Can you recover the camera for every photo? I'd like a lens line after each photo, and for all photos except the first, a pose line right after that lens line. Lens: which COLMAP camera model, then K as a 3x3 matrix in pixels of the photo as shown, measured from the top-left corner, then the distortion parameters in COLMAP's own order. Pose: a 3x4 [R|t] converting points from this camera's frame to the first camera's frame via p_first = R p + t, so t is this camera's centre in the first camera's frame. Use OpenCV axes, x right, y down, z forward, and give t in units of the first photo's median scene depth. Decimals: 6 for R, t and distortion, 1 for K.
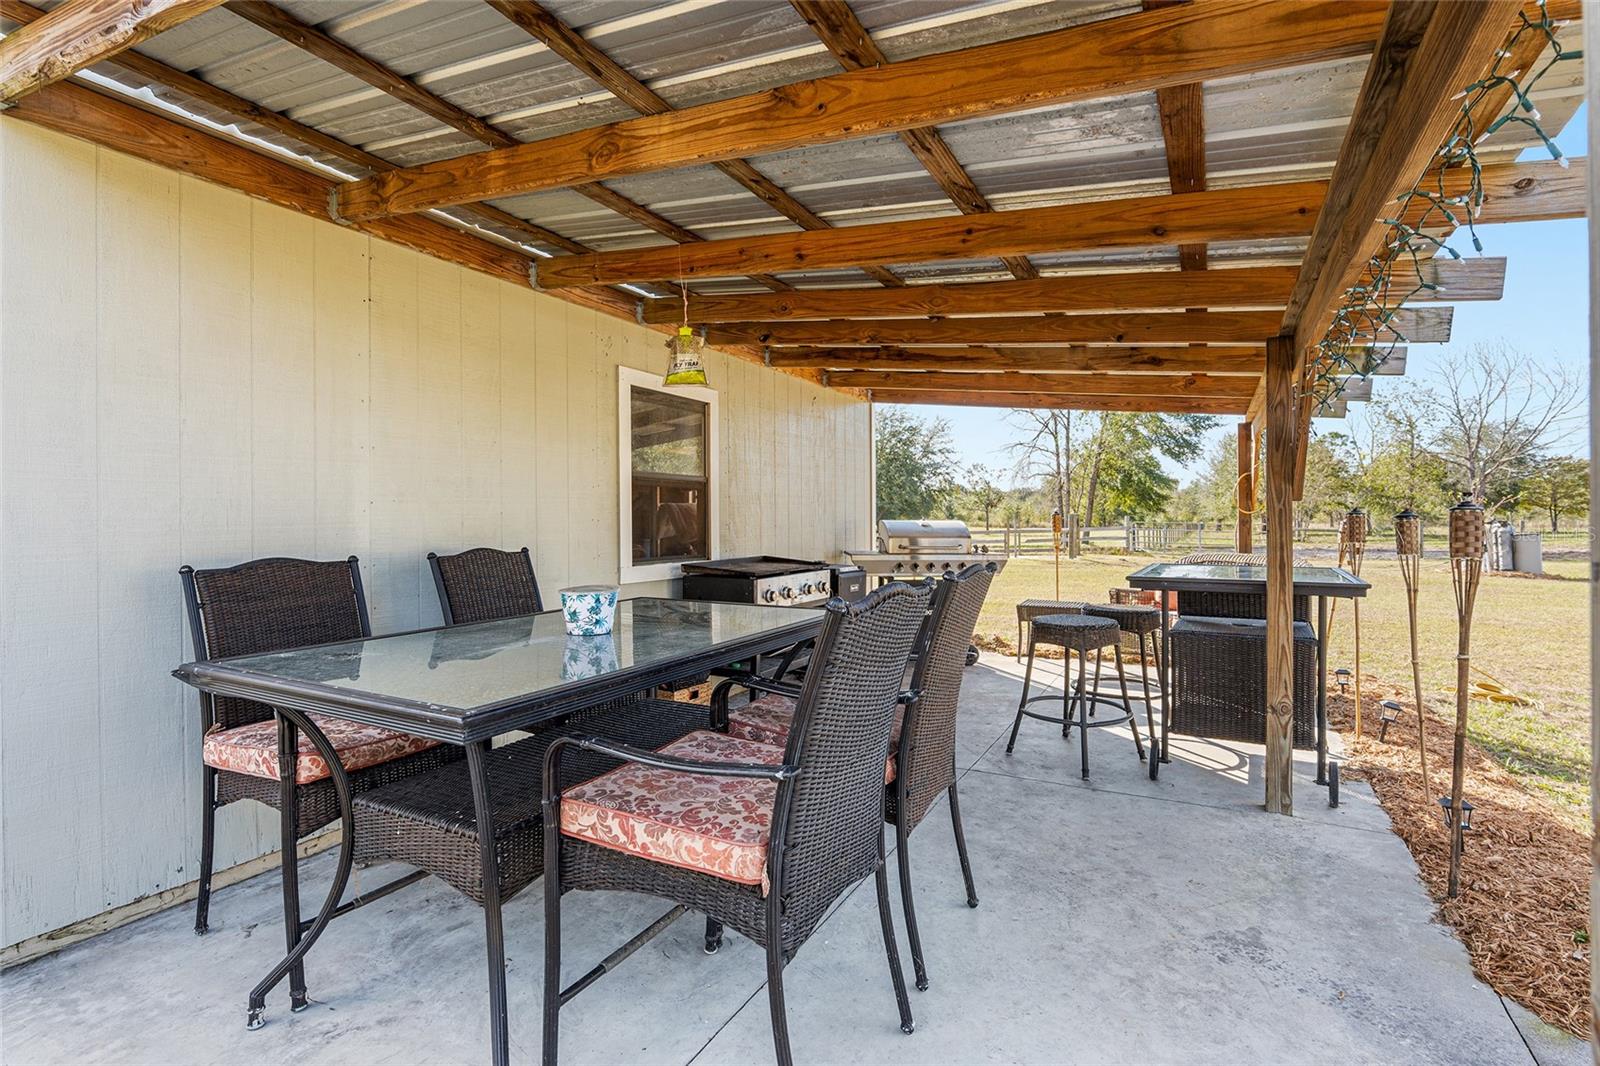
lens RADIAL K [[758.7, 0, 807.9], [0, 758.7, 520.9], [0, 0, 1]] dist [-0.021009, 0.000128]
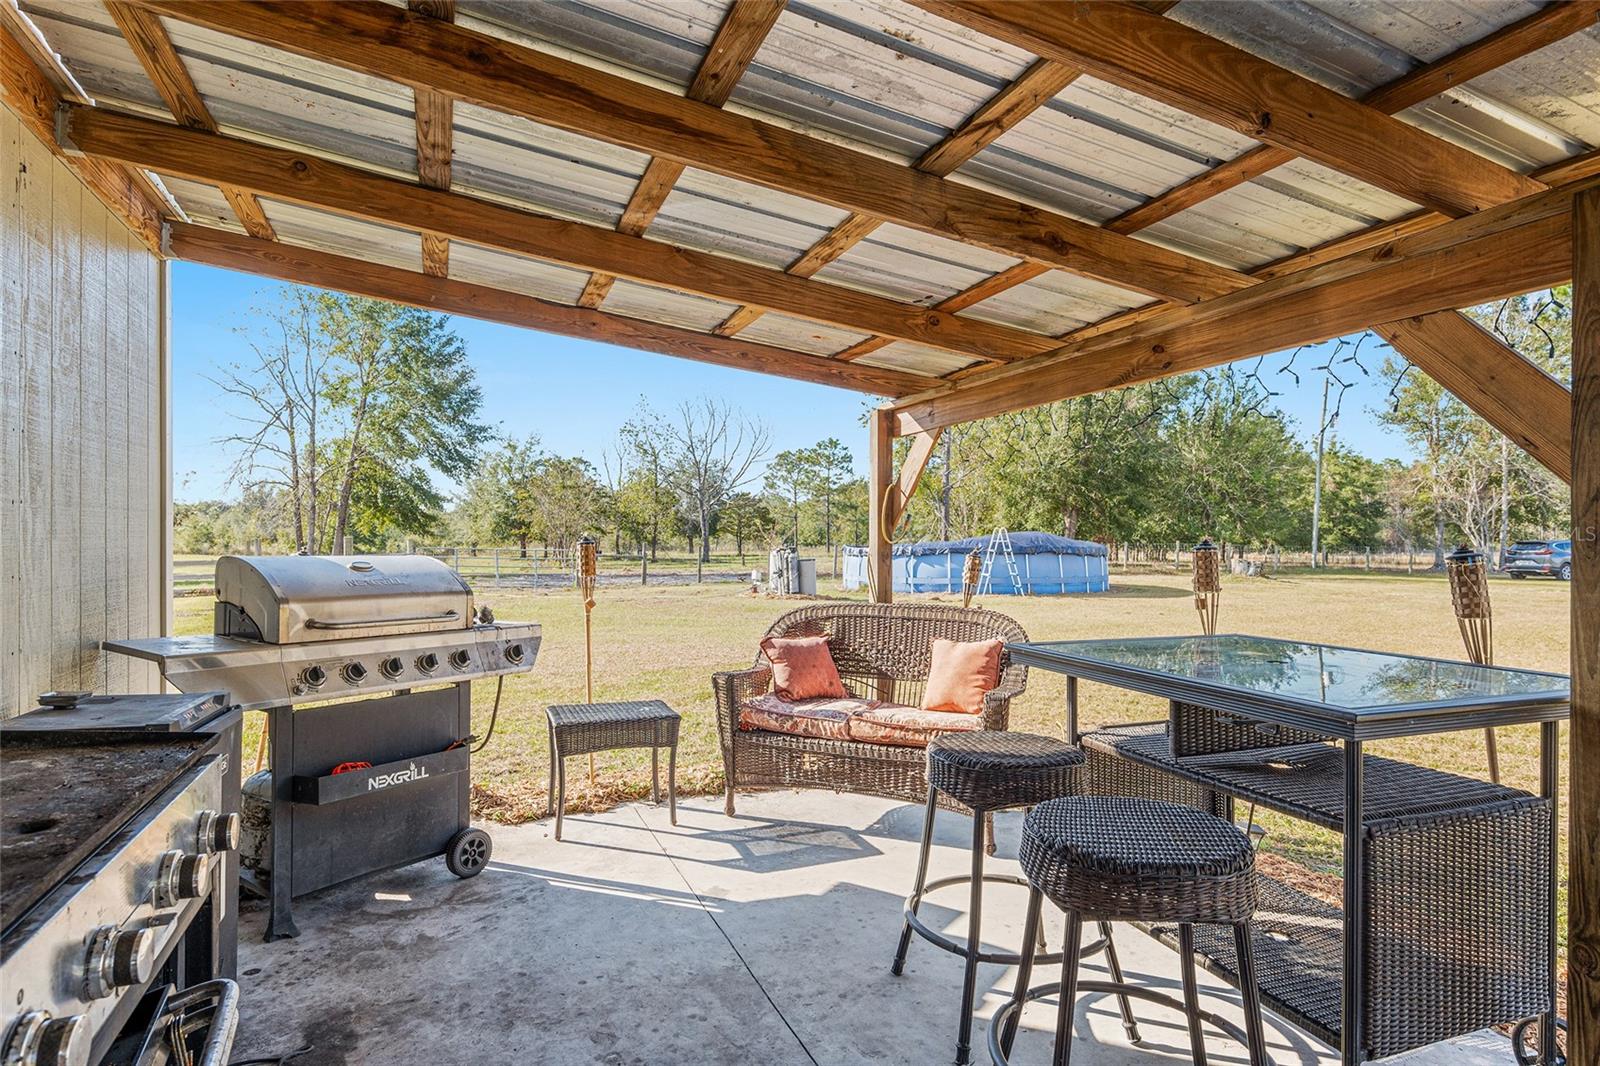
lens RADIAL K [[861.0, 0, 800.0], [0, 861.0, 533.0], [0, 0, 1]] dist [0.000420, -0.000006]
pose [[0.636571, 0.012295, 0.771120, -0.054696], [-0.001699, 0.999893, -0.014539, -0.006395], [-0.771216, 0.007945, 0.636524, 0.479439]]
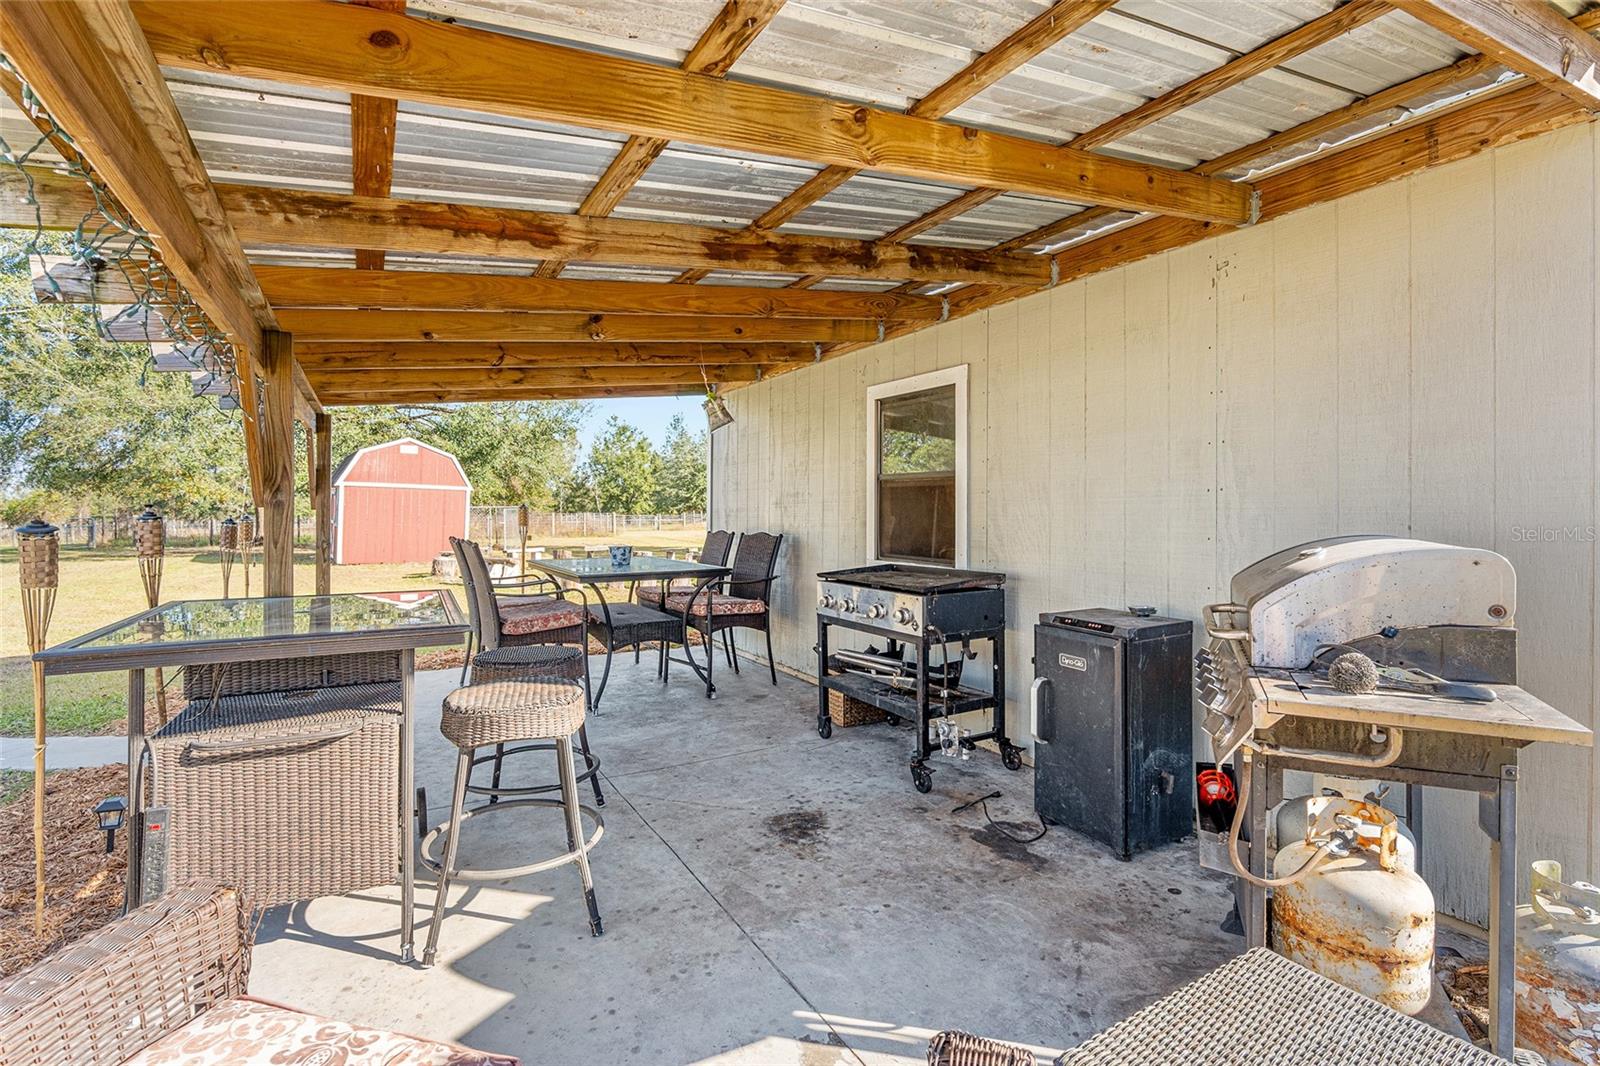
lens RADIAL K [[758.7, 0, 807.9], [0, 758.7, 520.9], [0, 0, 1]] dist [-0.021009, 0.000128]
pose [[-0.521915, 0.013597, -0.852889, 0.487841], [-0.005706, 0.999795, 0.019431, -0.012113], [0.852978, 0.015008, -0.521731, 0.931123]]
